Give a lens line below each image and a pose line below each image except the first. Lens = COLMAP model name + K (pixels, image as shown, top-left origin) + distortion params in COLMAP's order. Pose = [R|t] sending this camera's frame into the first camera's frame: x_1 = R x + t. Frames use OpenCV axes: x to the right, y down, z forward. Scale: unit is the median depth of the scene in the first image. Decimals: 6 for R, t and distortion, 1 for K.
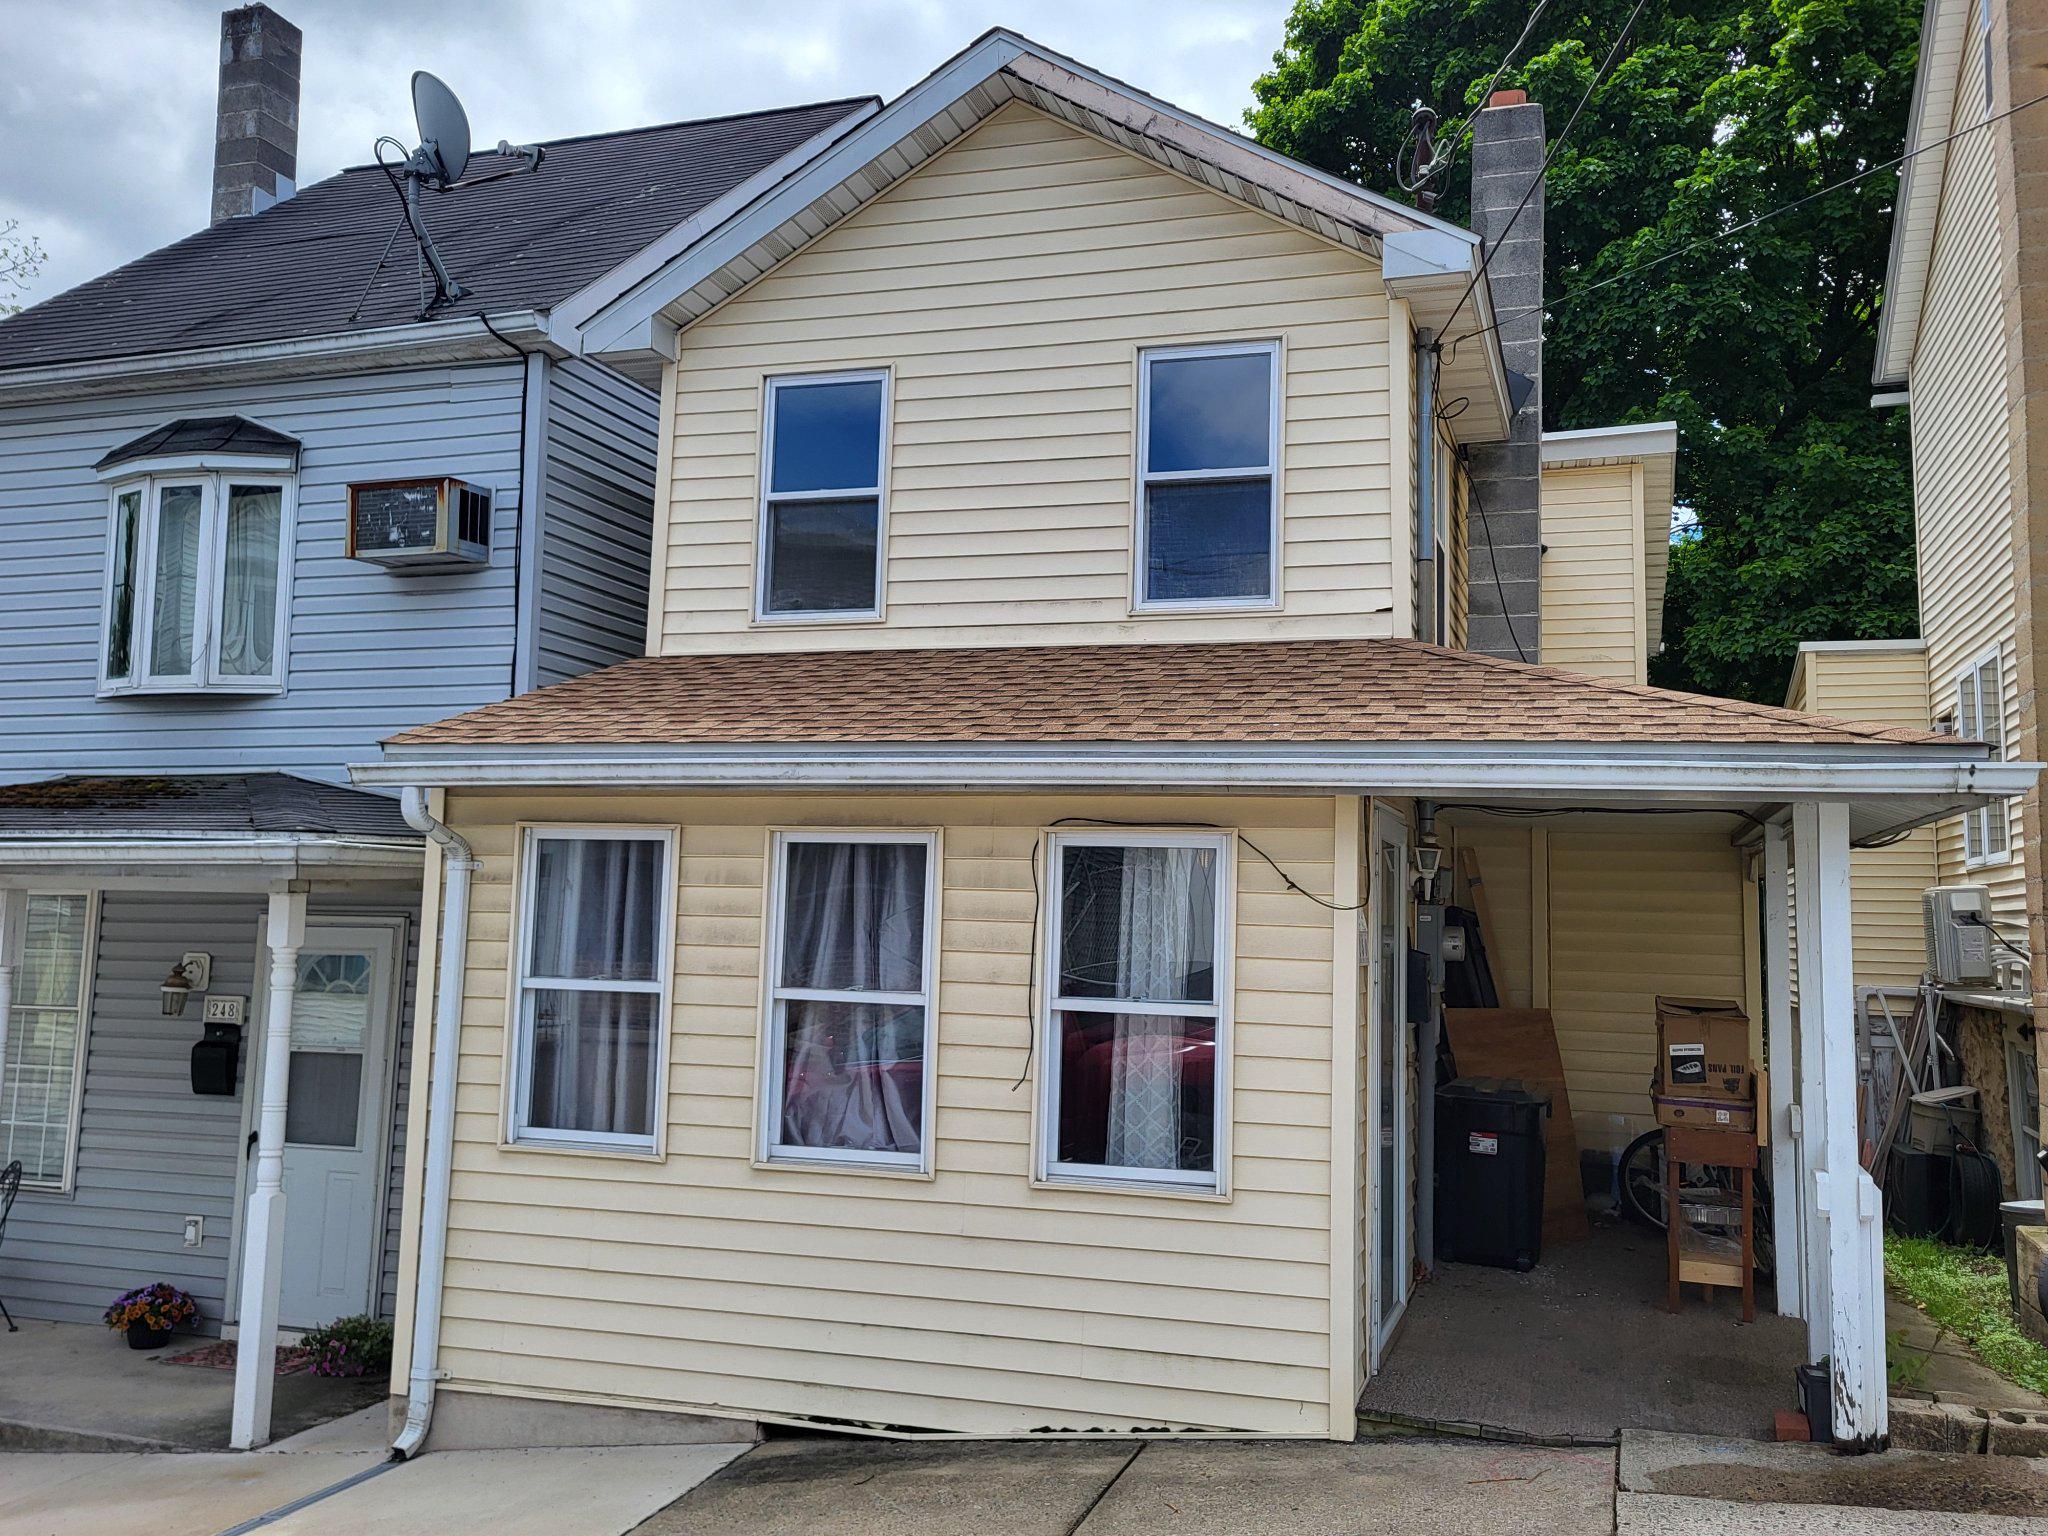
lens RADIAL K [[1749.1, 0, 1031.2], [0, 1749.1, 763.5], [0, 0, 1]] dist [0.056686, -0.040040]
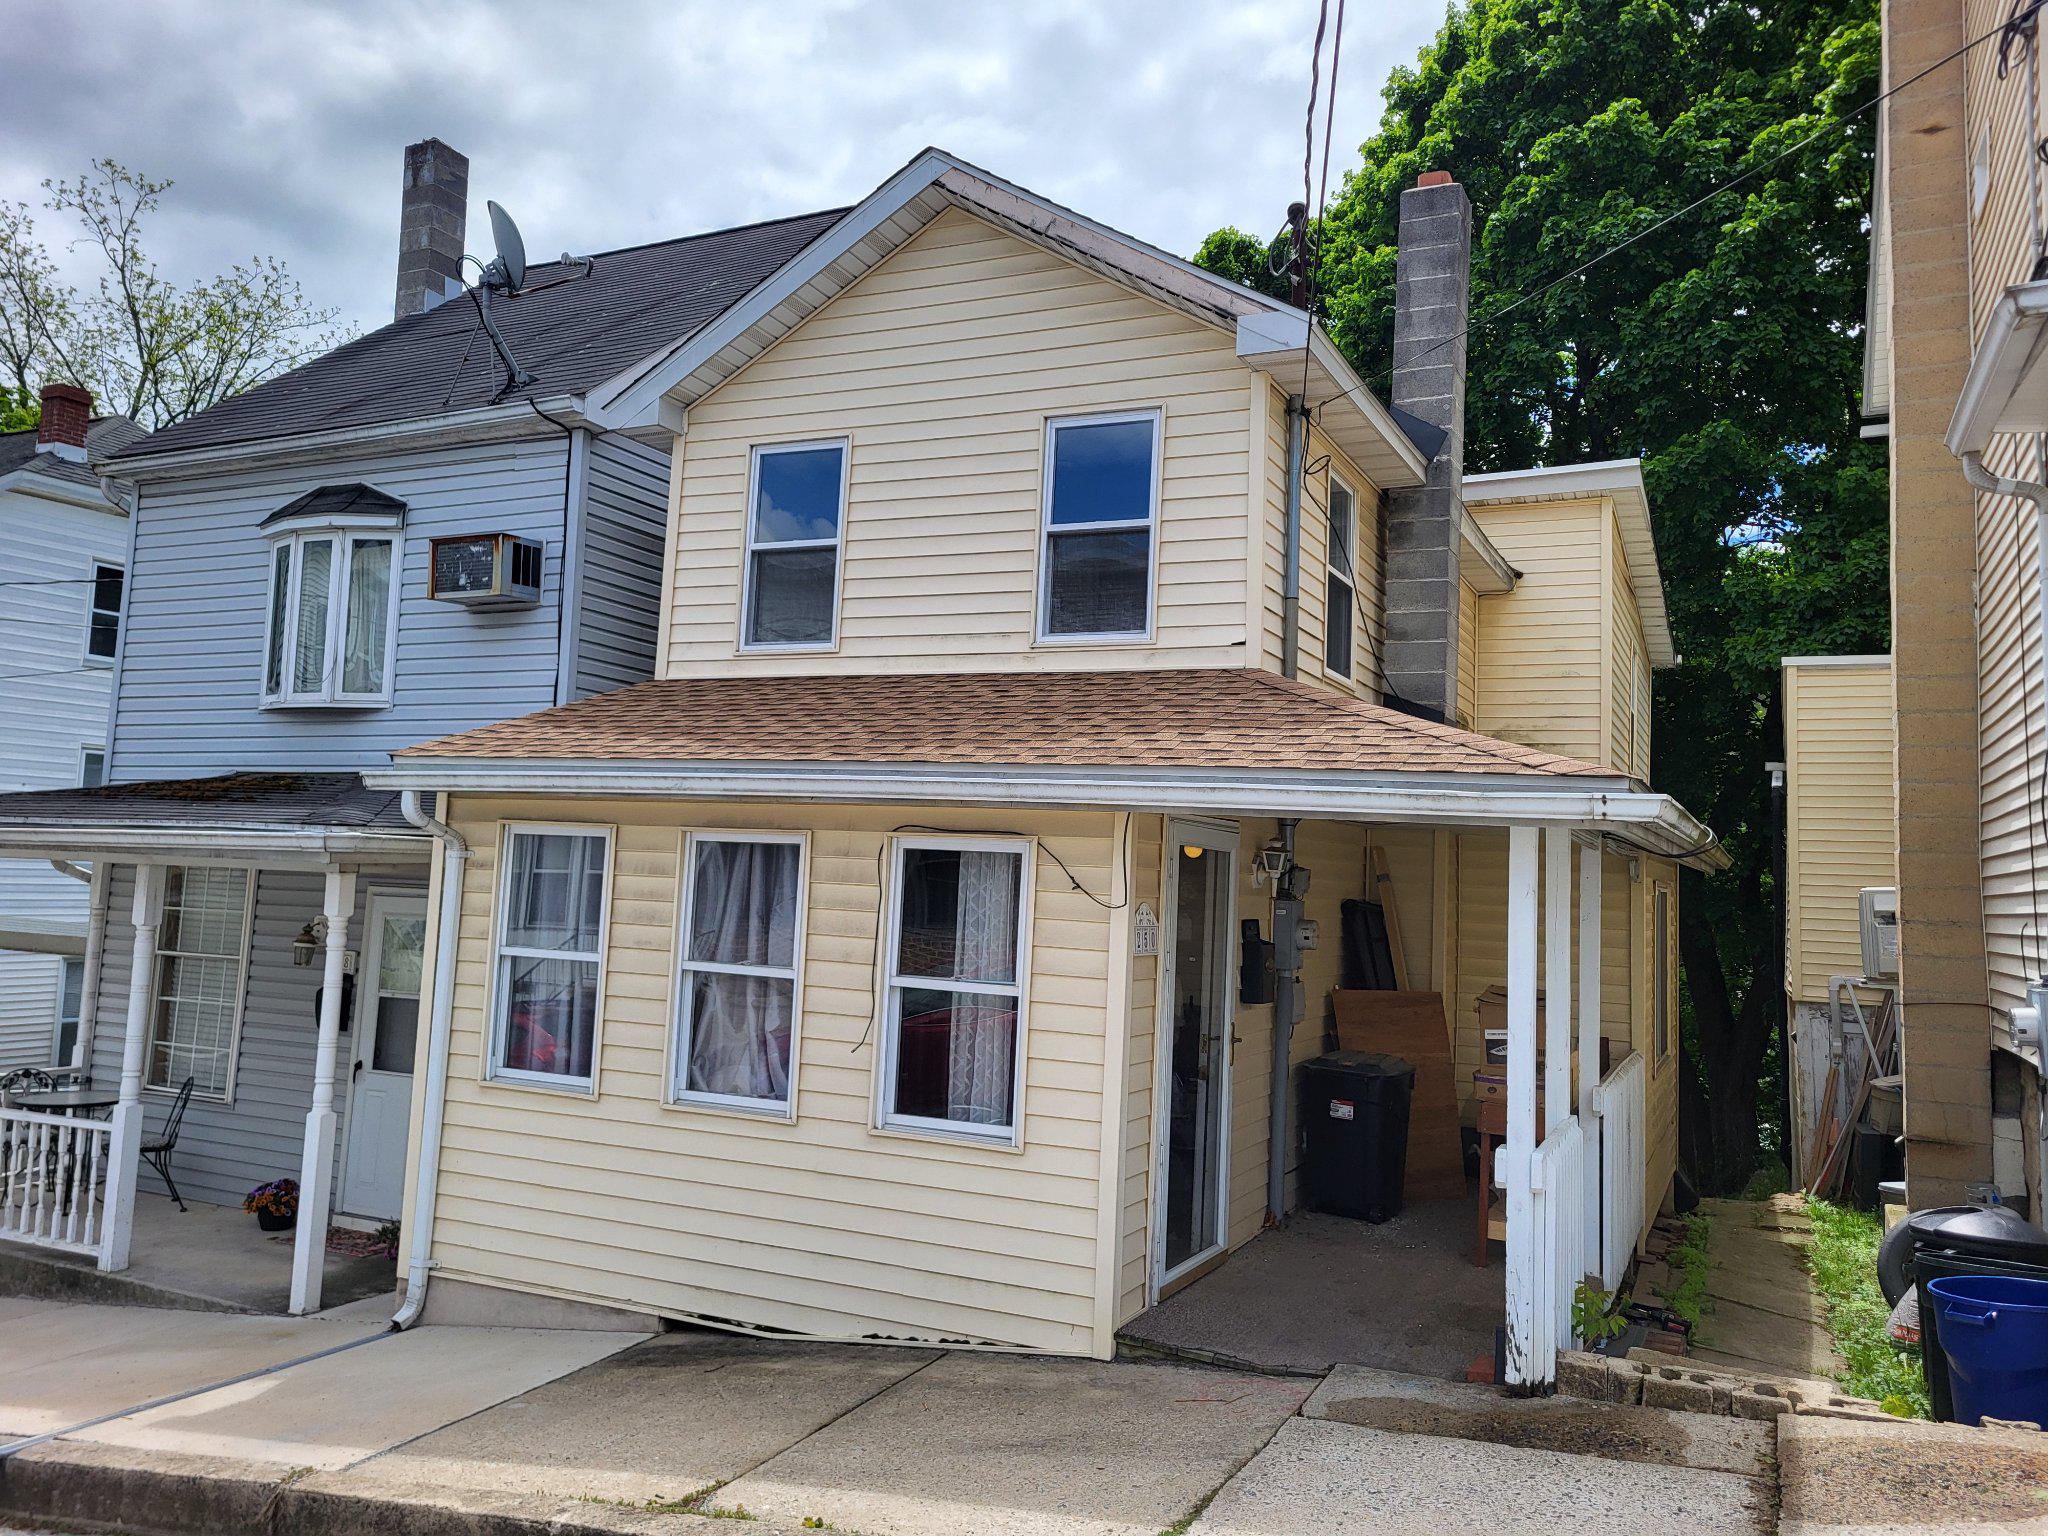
lens RADIAL K [[1546.5, 0, 1022.4], [0, 1546.5, 758.4], [0, 0, 1]] dist [0.050401, -0.029501]
pose [[0.990363, 0.008341, -0.138244, 0.191629], [-0.007475, 0.999949, 0.006779, -0.017145], [0.138293, -0.005680, 0.990375, -0.024028]]
